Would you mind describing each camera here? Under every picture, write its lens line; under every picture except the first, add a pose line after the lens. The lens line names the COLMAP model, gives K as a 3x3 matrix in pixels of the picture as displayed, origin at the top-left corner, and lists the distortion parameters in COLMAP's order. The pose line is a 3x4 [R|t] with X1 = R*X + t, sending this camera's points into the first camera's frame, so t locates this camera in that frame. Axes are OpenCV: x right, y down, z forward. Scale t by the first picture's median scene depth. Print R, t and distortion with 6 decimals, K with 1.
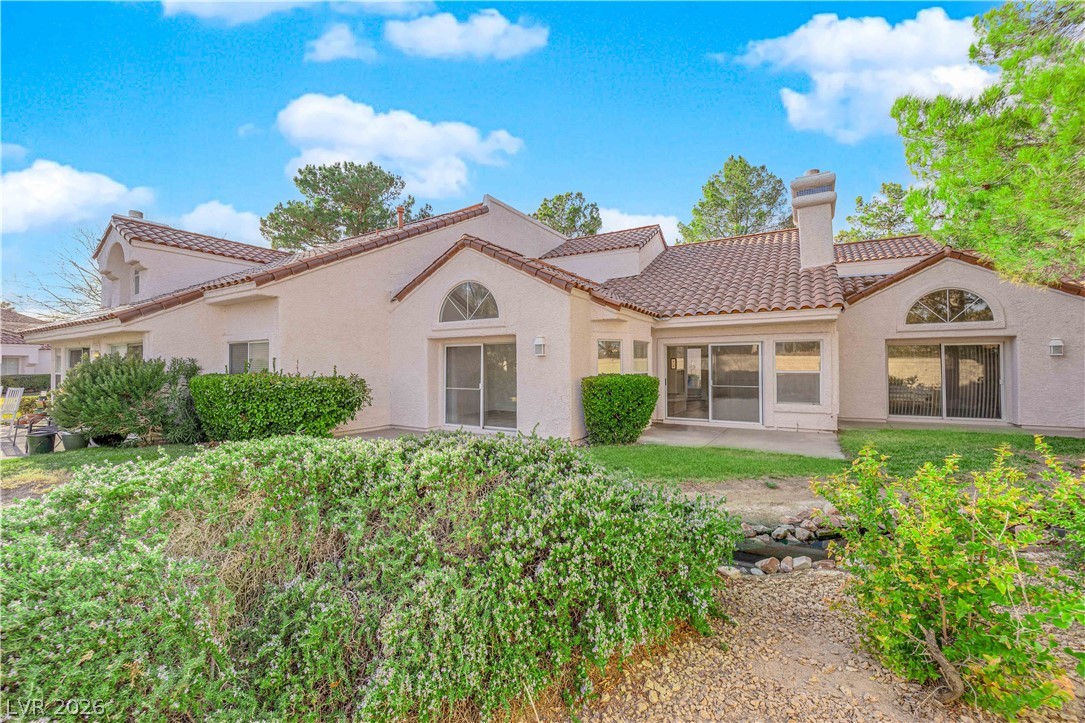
lens RADIAL K [[449.0, 0, 542.1], [0, 449.0, 367.1], [0, 0, 1]] dist [-0.015870, -0.001576]
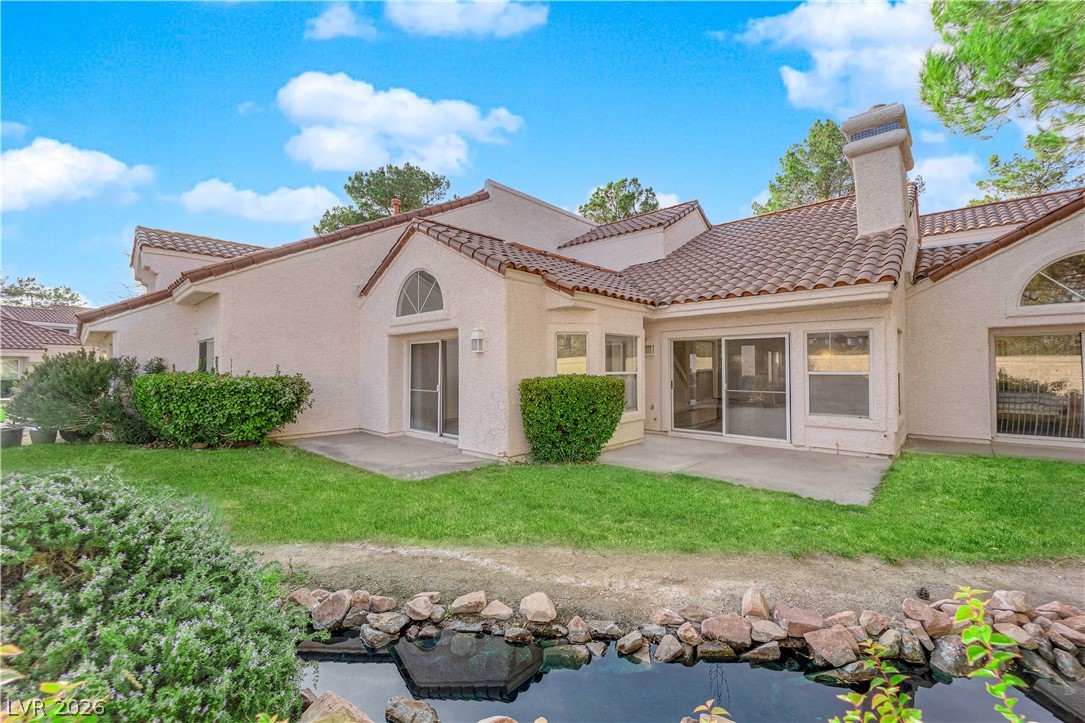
lens RADIAL K [[449.0, 0, 538.7], [0, 449.0, 367.0], [0, 0, 1]] dist [-0.015870, -0.001576]
pose [[0.977788, 0.000327, -0.209597, 0.239216], [-0.000900, 0.999996, -0.002635, 0.002950], [0.209595, 0.002765, 0.977784, 0.173887]]
